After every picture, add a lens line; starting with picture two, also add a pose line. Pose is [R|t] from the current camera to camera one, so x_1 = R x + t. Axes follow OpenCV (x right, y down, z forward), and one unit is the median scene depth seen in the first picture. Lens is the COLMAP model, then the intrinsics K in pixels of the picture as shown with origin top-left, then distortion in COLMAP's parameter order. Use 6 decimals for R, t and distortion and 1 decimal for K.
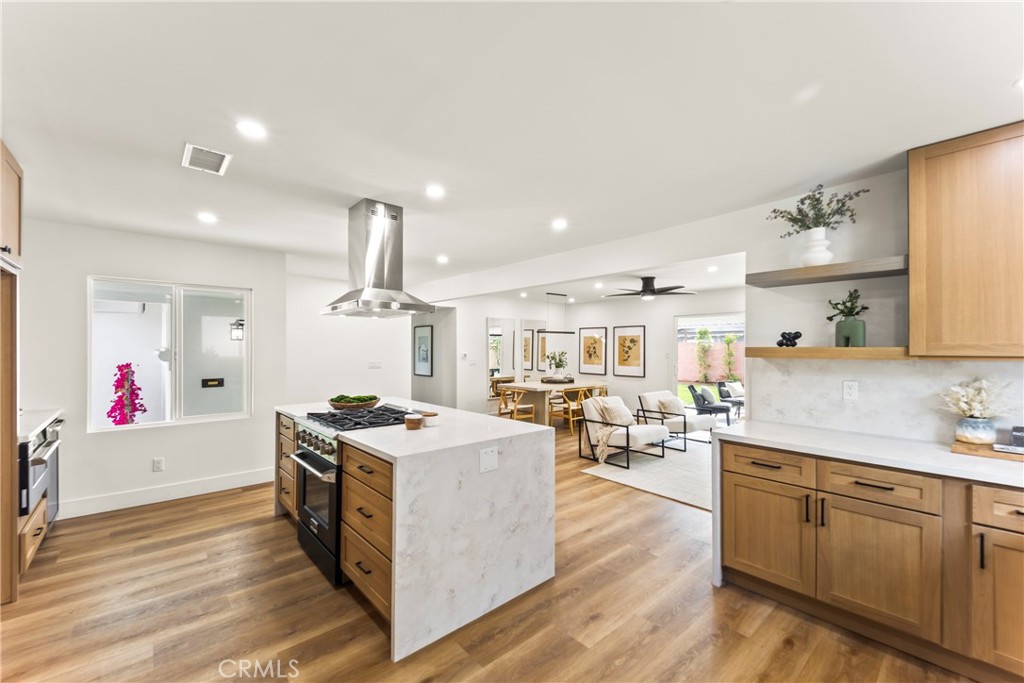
lens RADIAL K [[414.2, 0, 512.0], [0, 414.2, 341.5], [0, 0, 1]] dist [0.017301, 0.000074]
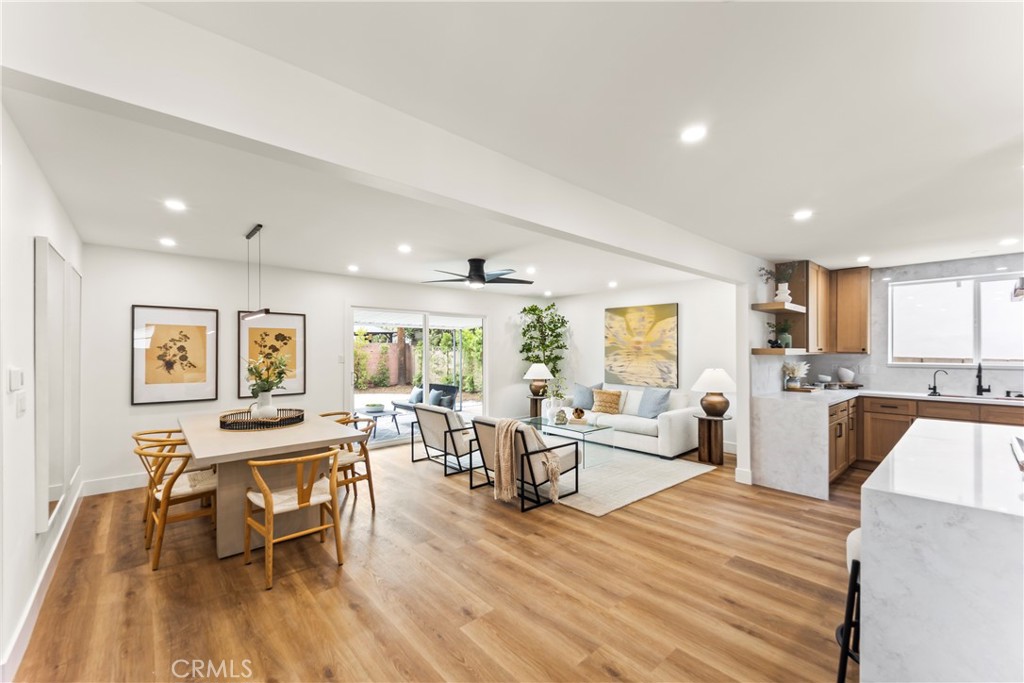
lens RADIAL K [[414.2, 0, 512.0], [0, 414.2, 341.5], [0, 0, 1]] dist [0.017301, 0.000074]
pose [[-0.007447, 0.018016, 0.999810, -0.438531], [-0.013280, 0.999748, -0.018114, 0.015486], [-0.999884, -0.013413, -0.007206, 0.892290]]
